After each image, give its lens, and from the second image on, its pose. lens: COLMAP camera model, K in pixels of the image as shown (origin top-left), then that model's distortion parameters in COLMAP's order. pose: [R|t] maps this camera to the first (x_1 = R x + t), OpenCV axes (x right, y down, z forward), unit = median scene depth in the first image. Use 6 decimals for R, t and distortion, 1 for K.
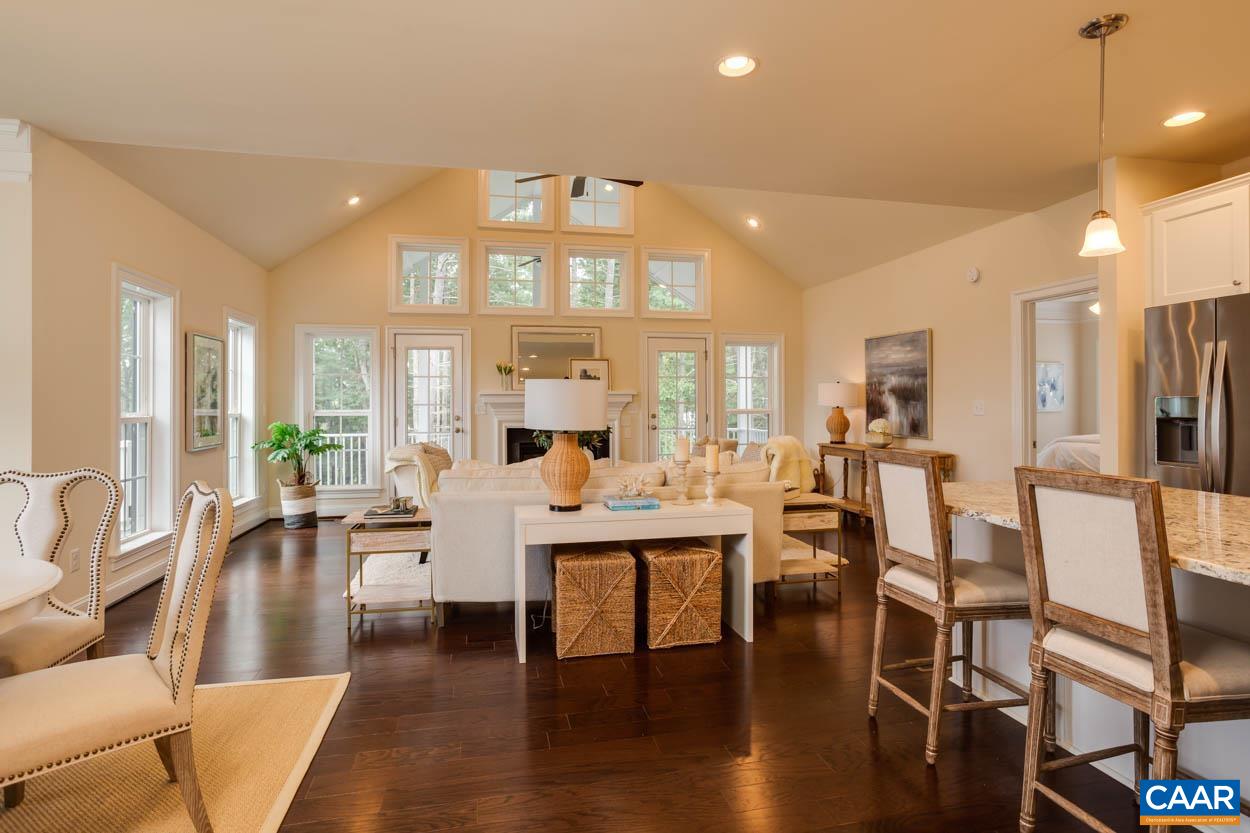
lens RADIAL K [[634.9, 0, 629.1], [0, 634.9, 402.5], [0, 0, 1]] dist [-0.043027, 0.015559]
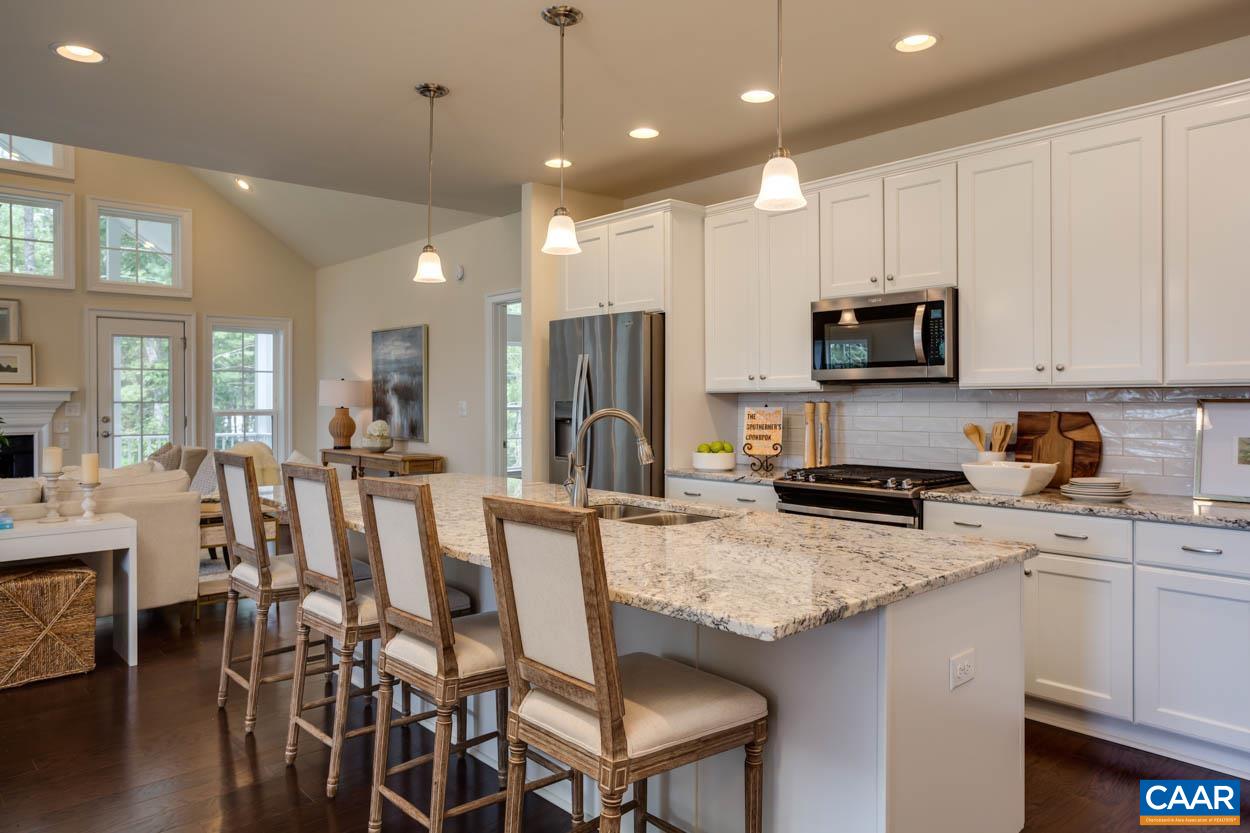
lens RADIAL K [[825.6, 0, 614.5], [0, 825.6, 399.9], [0, 0, 1]] dist [-0.030611, 0.040811]
pose [[0.873607, 0.000414, 0.486631, 0.114897], [-0.001649, 0.999996, 0.002109, -0.006900], [-0.486629, -0.002645, 0.873605, -0.204084]]
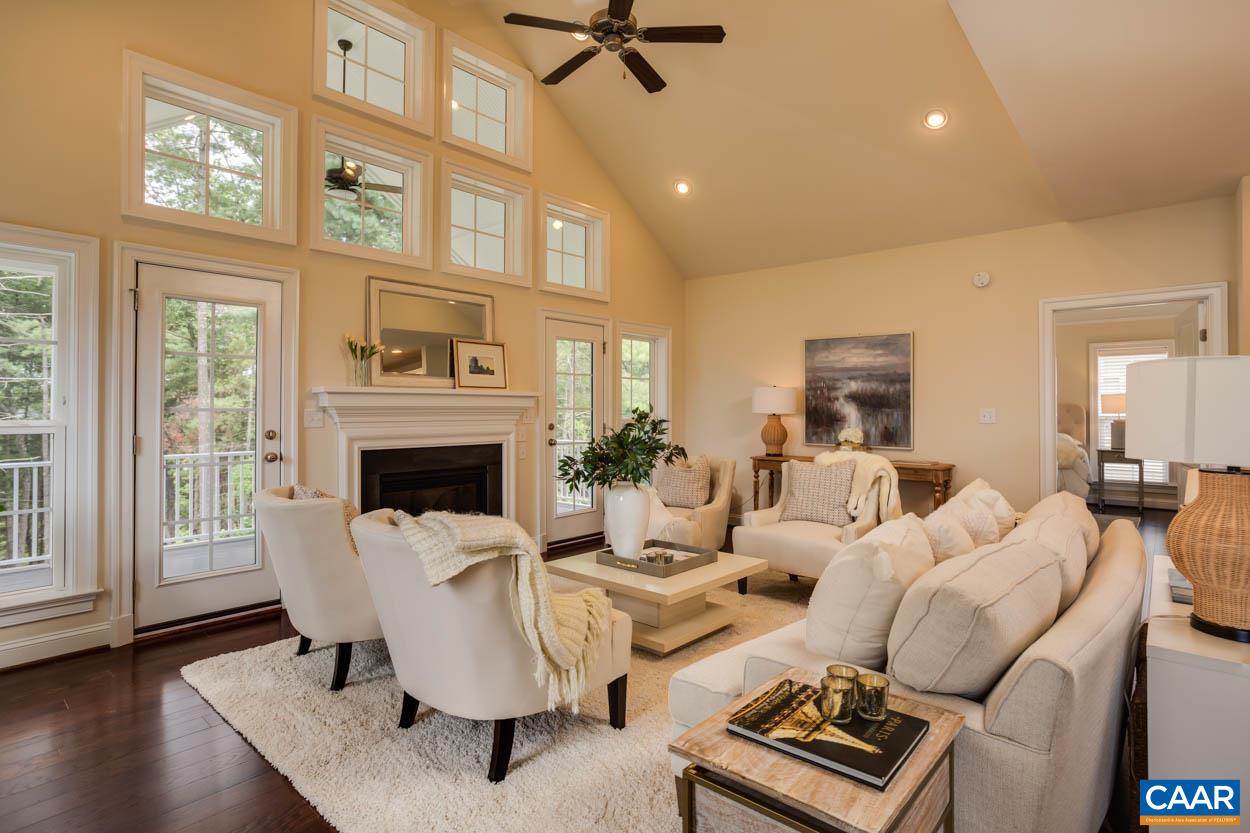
lens RADIAL K [[634.9, 0, 629.1], [0, 634.9, 402.5], [0, 0, 1]] dist [-0.043027, 0.015559]
pose [[0.805570, 0.011535, 0.592389, -0.394810], [-0.004815, 0.999905, -0.012923, 0.002906], [-0.592481, 0.007558, 0.805549, 0.452931]]
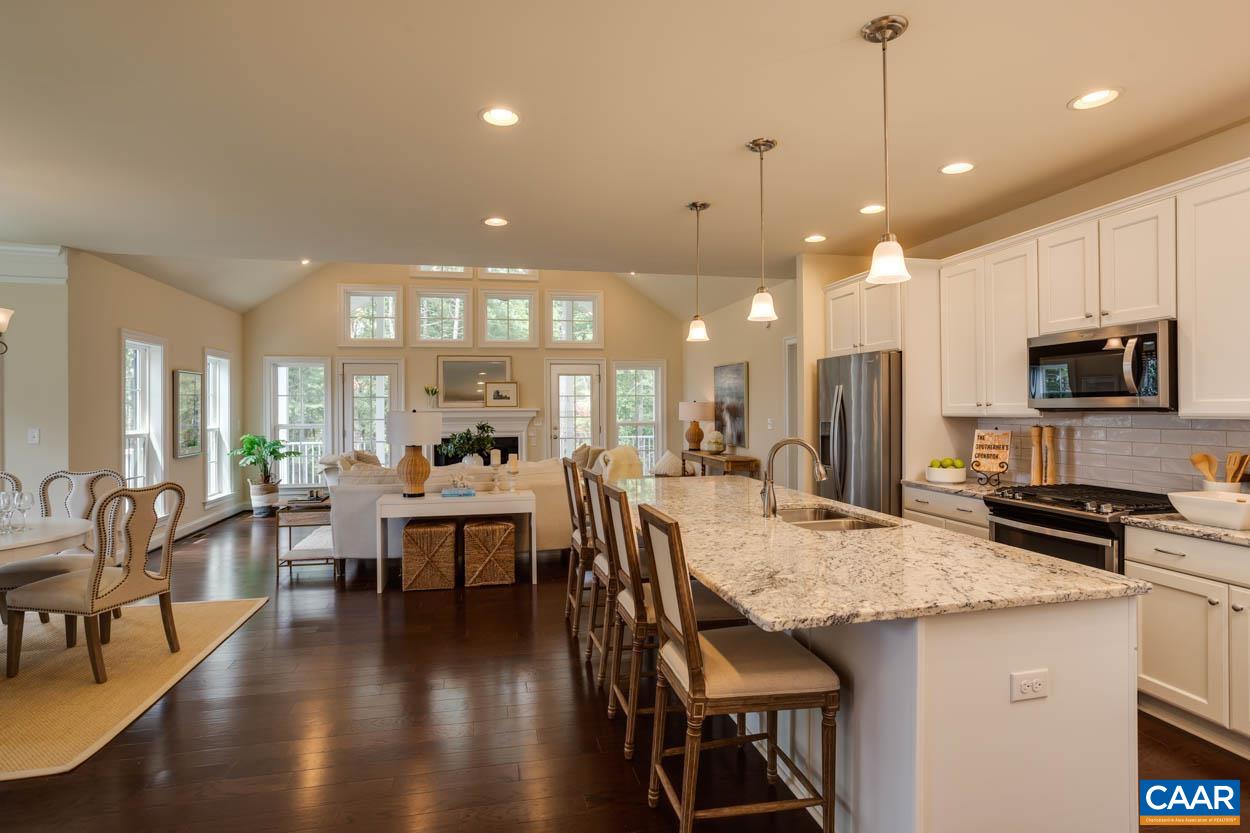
lens RADIAL K [[625.9, 0, 620.6], [0, 625.9, 406.1], [0, 0, 1]] dist [-0.059934, 0.032153]
pose [[0.999987, -0.002519, -0.004537, 0.210587], [0.002513, 0.999996, -0.001246, -0.023468], [0.004540, 0.001235, 0.999989, -0.257479]]
